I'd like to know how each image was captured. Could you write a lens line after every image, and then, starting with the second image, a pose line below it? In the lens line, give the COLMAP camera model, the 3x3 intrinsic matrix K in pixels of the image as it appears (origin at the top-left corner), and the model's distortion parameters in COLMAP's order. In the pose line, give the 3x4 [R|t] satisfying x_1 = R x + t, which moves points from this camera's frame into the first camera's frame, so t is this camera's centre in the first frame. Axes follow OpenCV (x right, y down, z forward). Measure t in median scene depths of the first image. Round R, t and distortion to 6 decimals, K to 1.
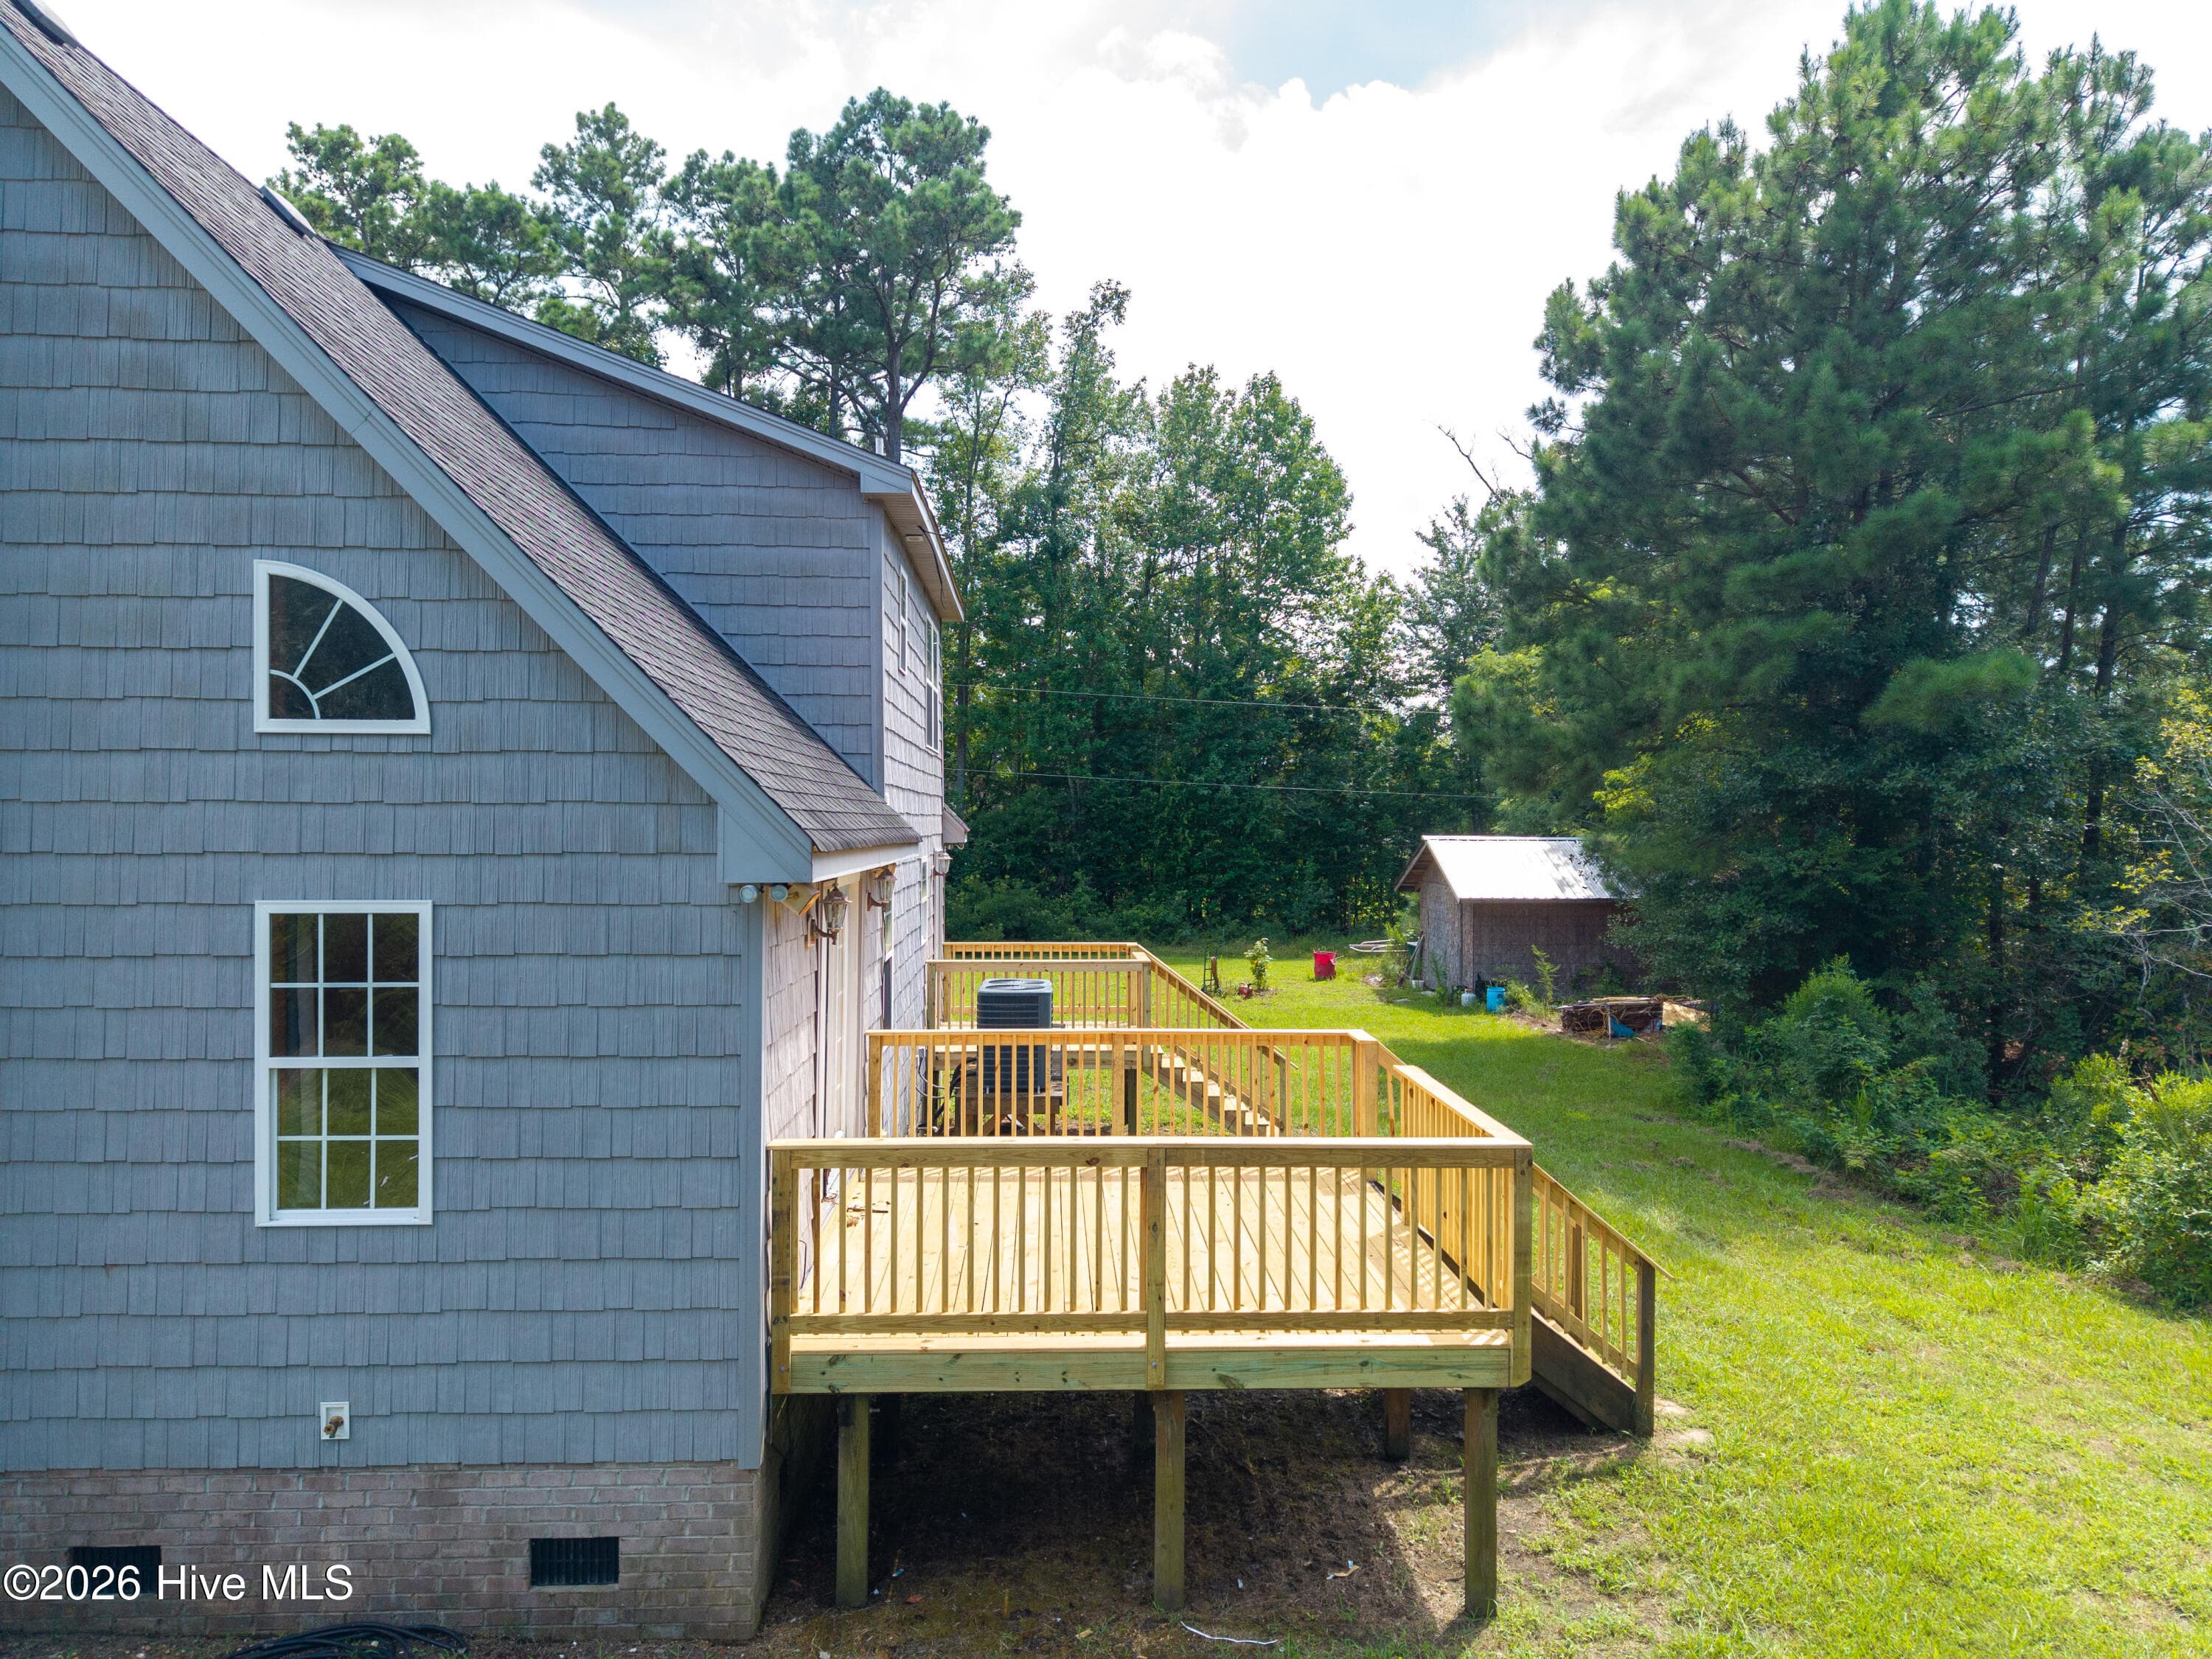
lens RADIAL K [[1468.0, 0, 1110.0], [0, 1468.0, 830.6], [0, 0, 1]] dist [0.037248, -0.041103]
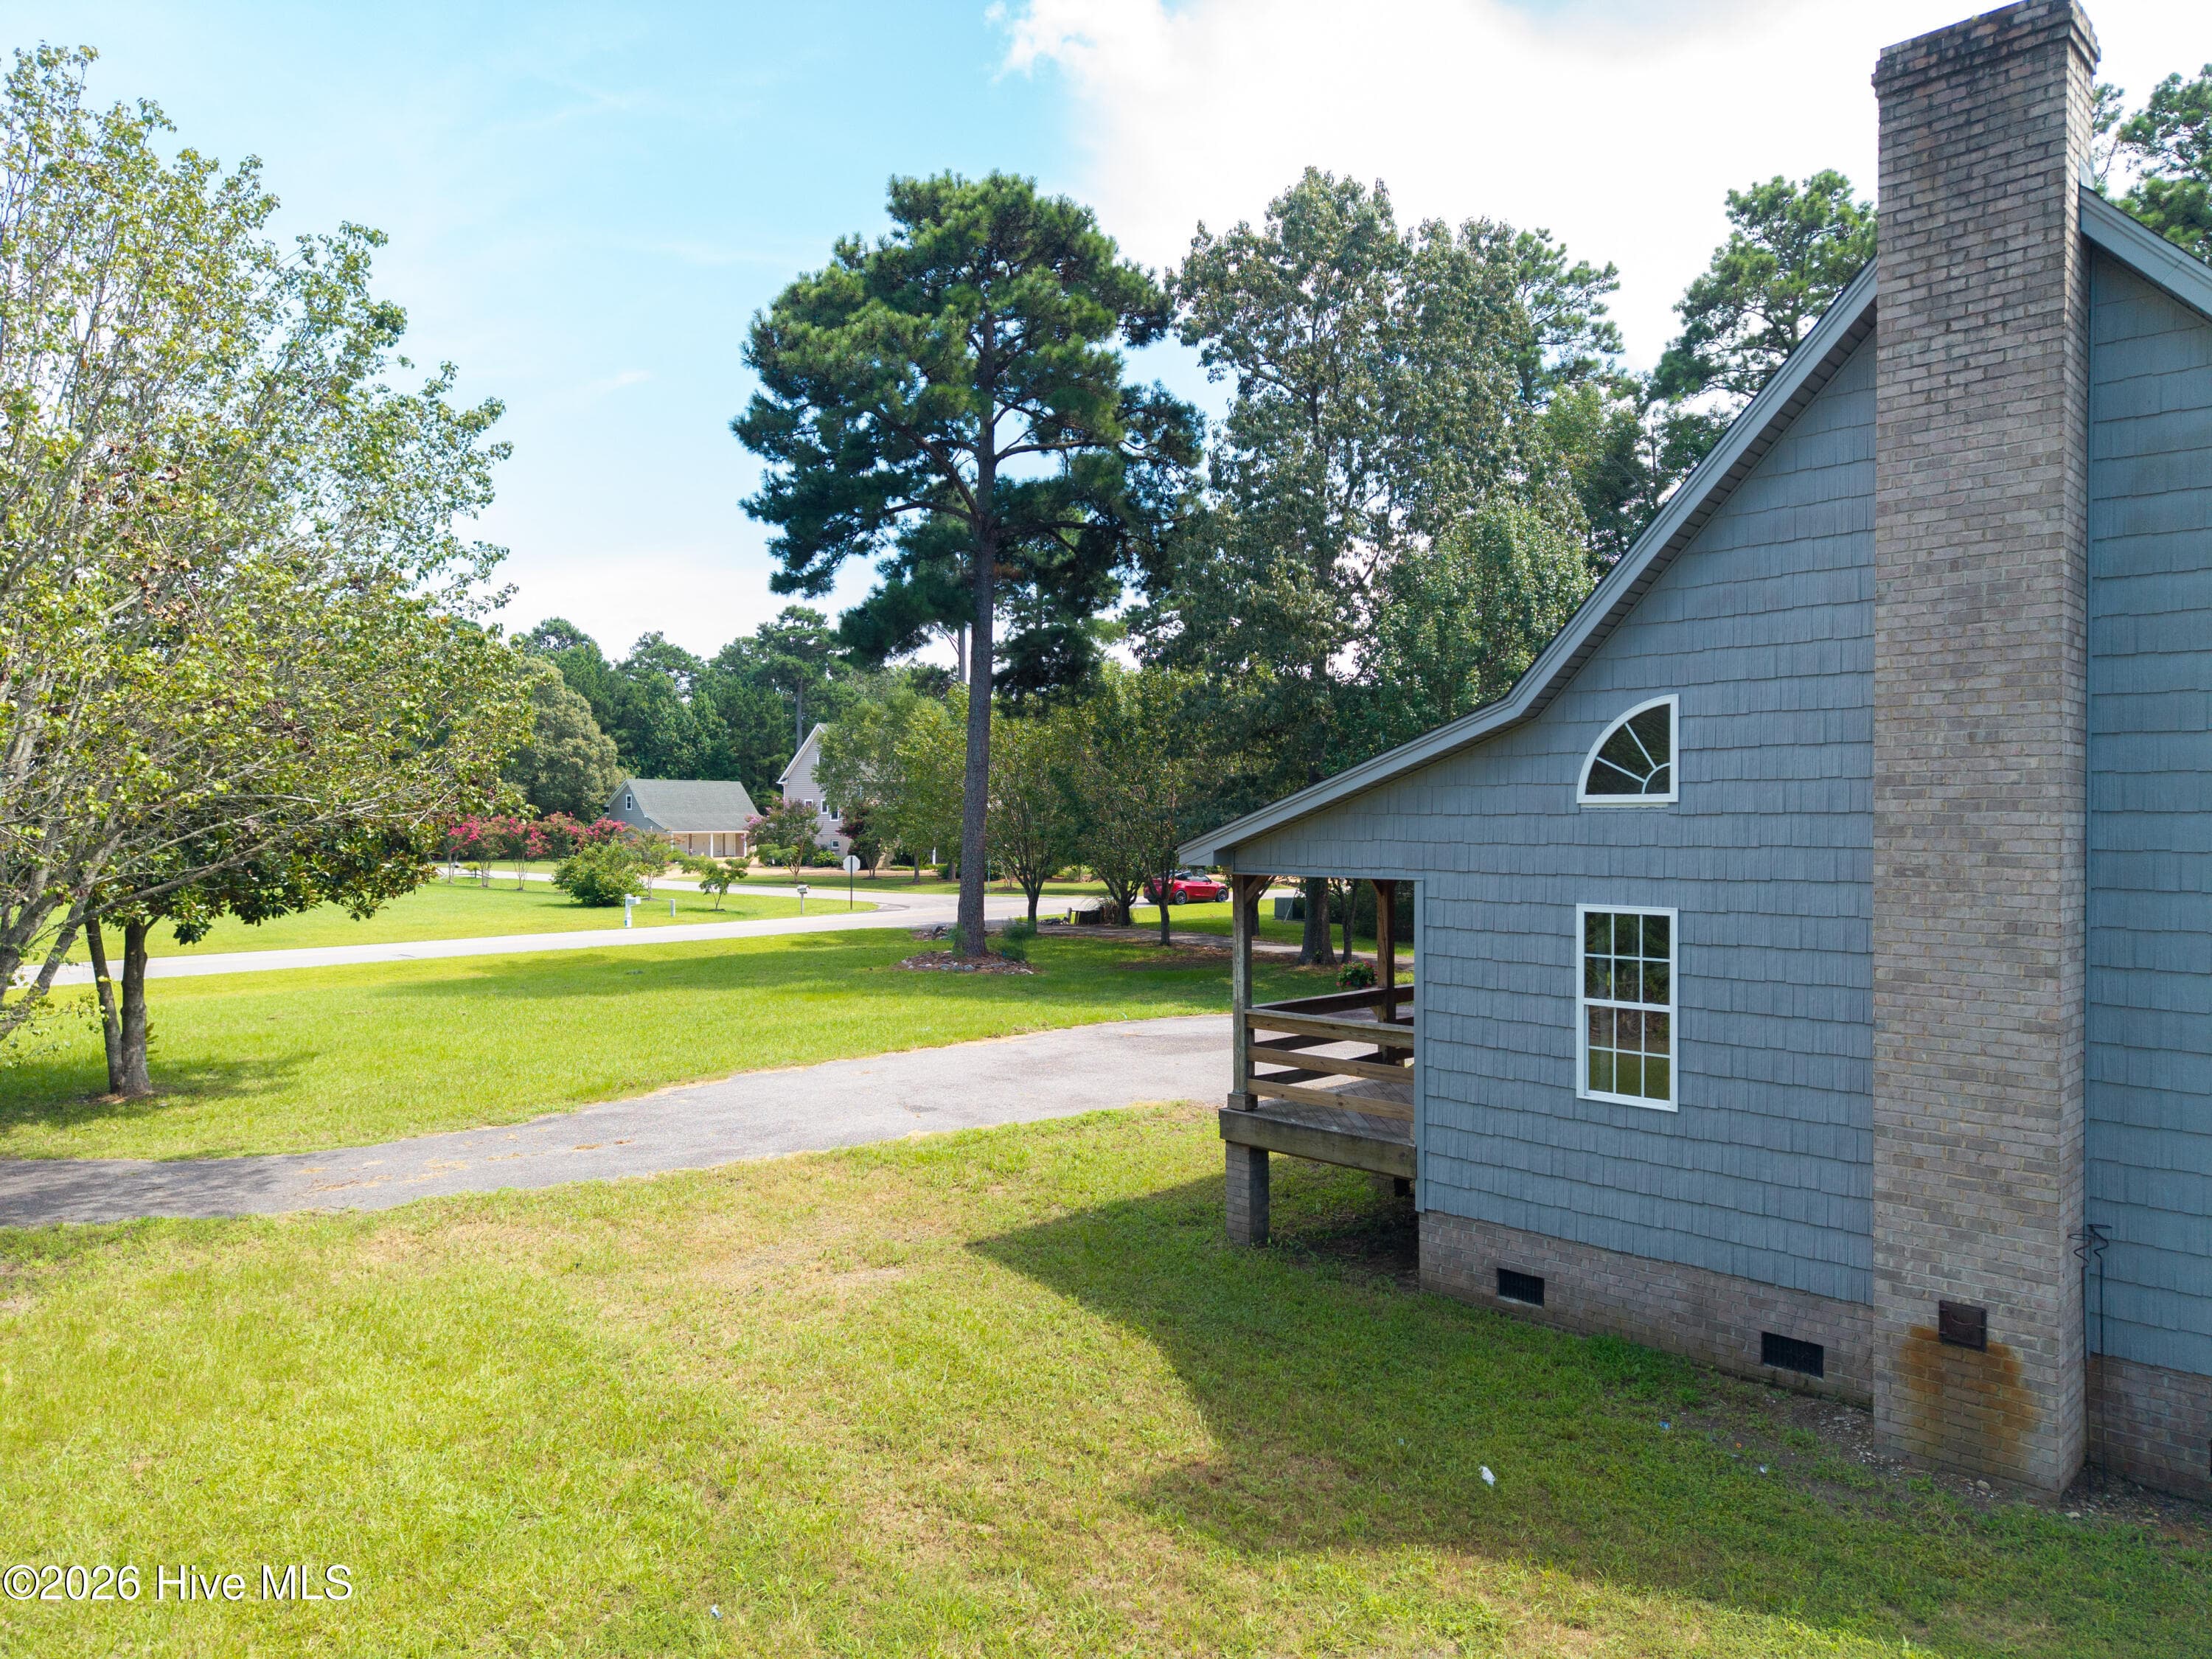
lens RADIAL K [[1475.3, 0, 1108.2], [0, 1475.3, 825.7], [0, 0, 1]] dist [0.007836, -0.001984]
pose [[0.684479, 0.003267, -0.729025, -0.145321], [-0.004526, 0.999990, 0.000232, -0.012110], [0.729019, 0.003140, 0.684487, -0.179863]]
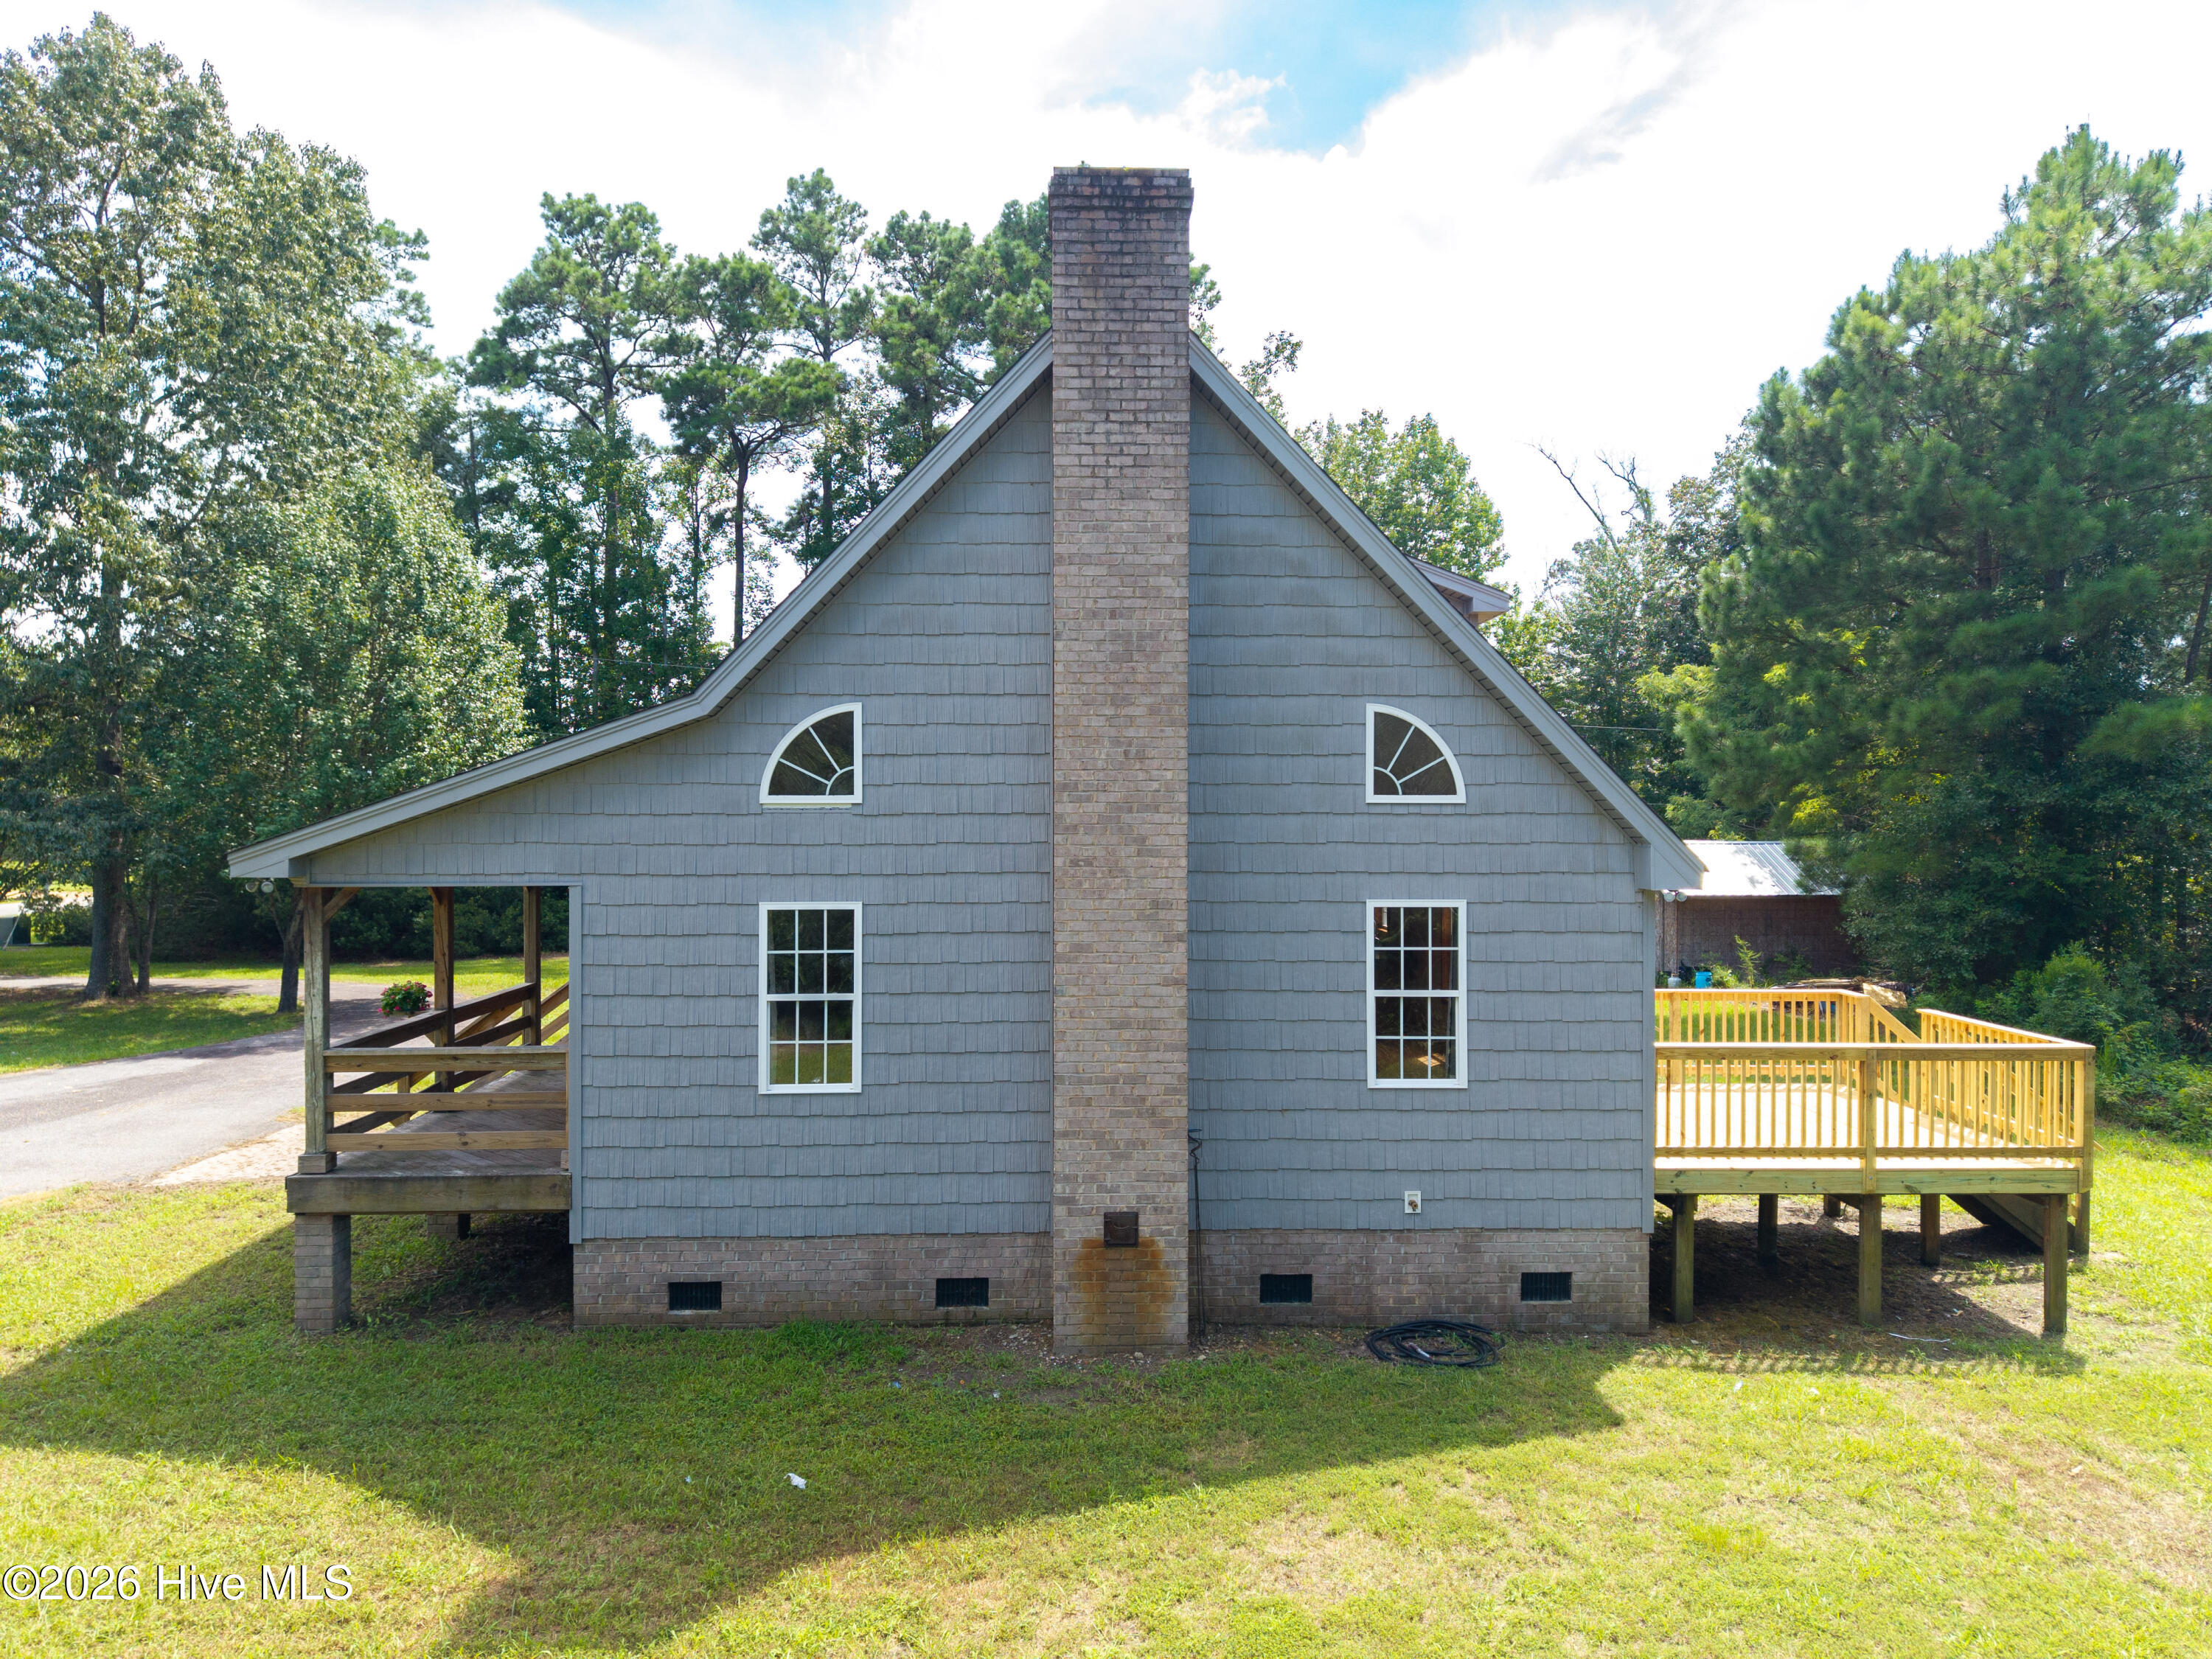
lens RADIAL K [[1470.4, 0, 1113.8], [0, 1470.4, 826.0], [0, 0, 1]] dist [0.046094, -0.050116]
pose [[0.999993, -0.001395, -0.003516, -0.270001], [0.001397, 0.999999, 0.000471, -0.012639], [0.003515, -0.000476, 0.999994, -0.225299]]
